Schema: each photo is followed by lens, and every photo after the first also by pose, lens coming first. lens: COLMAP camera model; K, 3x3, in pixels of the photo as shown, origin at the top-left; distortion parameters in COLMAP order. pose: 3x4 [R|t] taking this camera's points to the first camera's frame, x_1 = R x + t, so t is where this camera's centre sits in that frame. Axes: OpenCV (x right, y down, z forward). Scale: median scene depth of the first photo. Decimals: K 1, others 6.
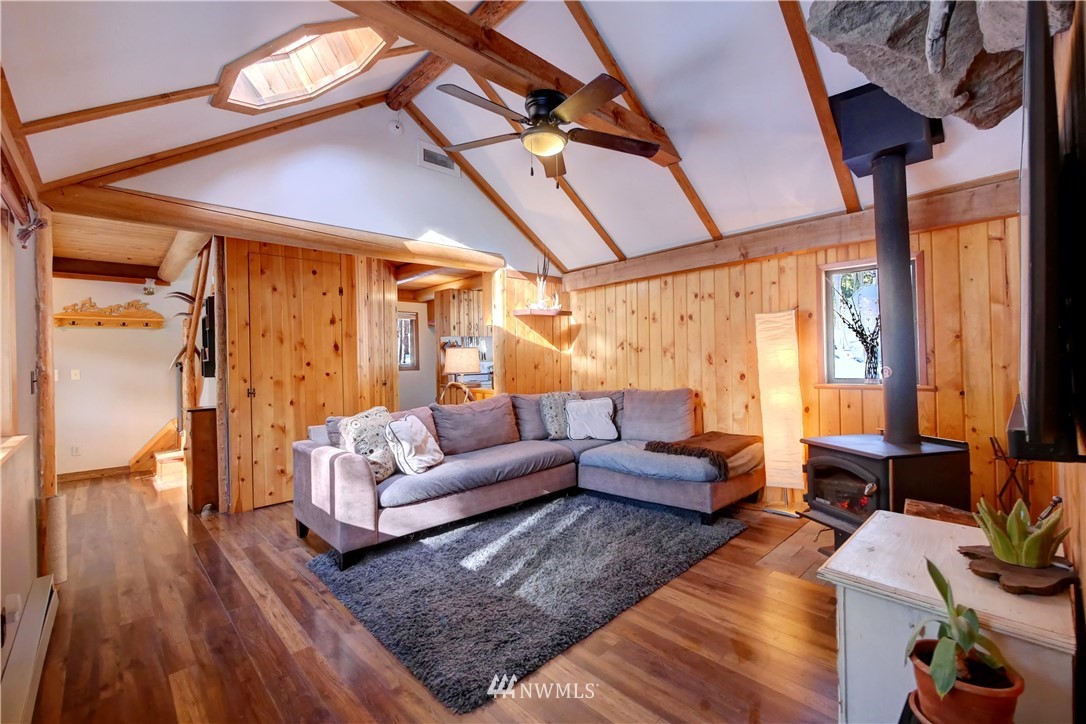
lens RADIAL K [[465.2, 0, 534.0], [0, 465.2, 360.8], [0, 0, 1]] dist [0.000502, 0.000031]
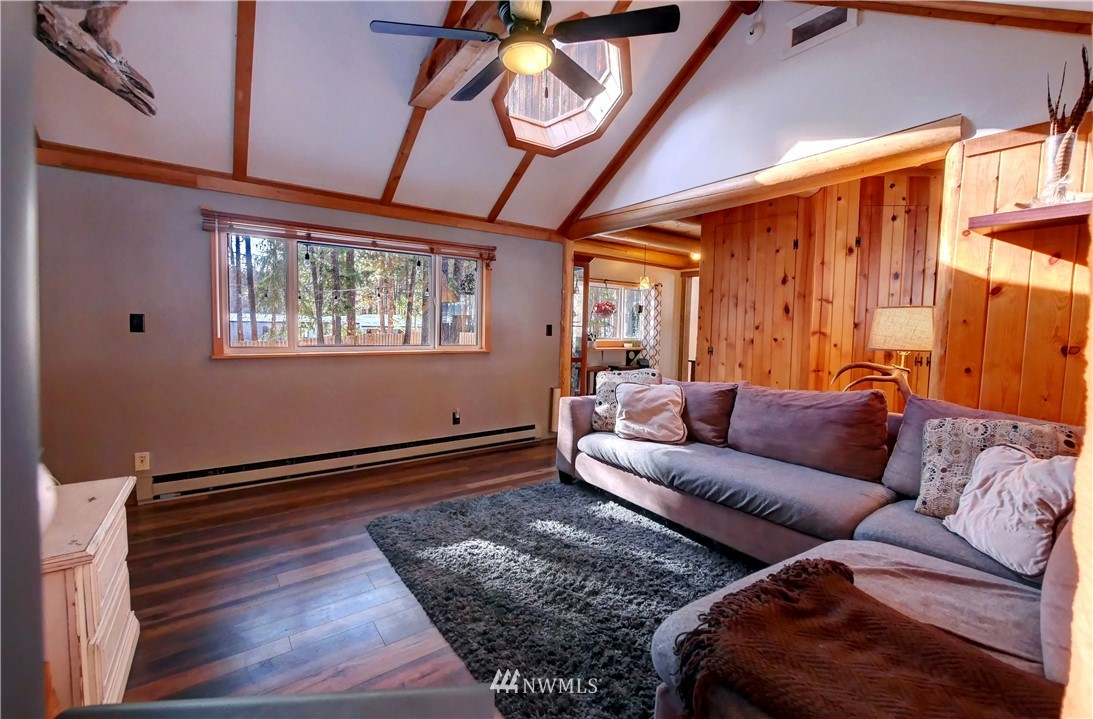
lens RADIAL K [[449.8, 0, 546.5], [0, 449.8, 359.5], [0, 0, 1]] dist [-0.016660, 0.000007]
pose [[-0.110580, 0.092533, -0.989550, 0.473356], [-0.016300, 0.995354, 0.094897, -0.008217], [0.993734, 0.026623, -0.108558, 0.639693]]
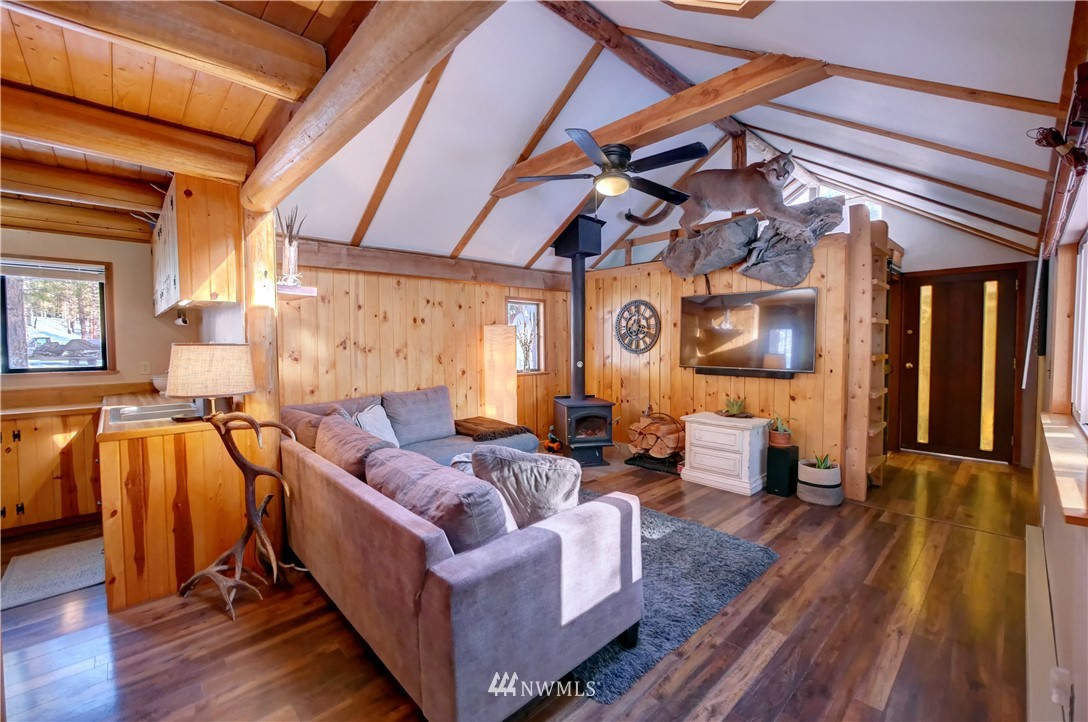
lens RADIAL K [[457.6, 0, 551.2], [0, 457.6, 354.0], [0, 0, 1]] dist [0.000090, -0.000542]
pose [[-0.022104, -0.004793, 0.999744, -0.678468], [0.009072, 0.999946, 0.004995, -0.017638], [-0.999715, 0.009180, -0.022059, 0.675573]]
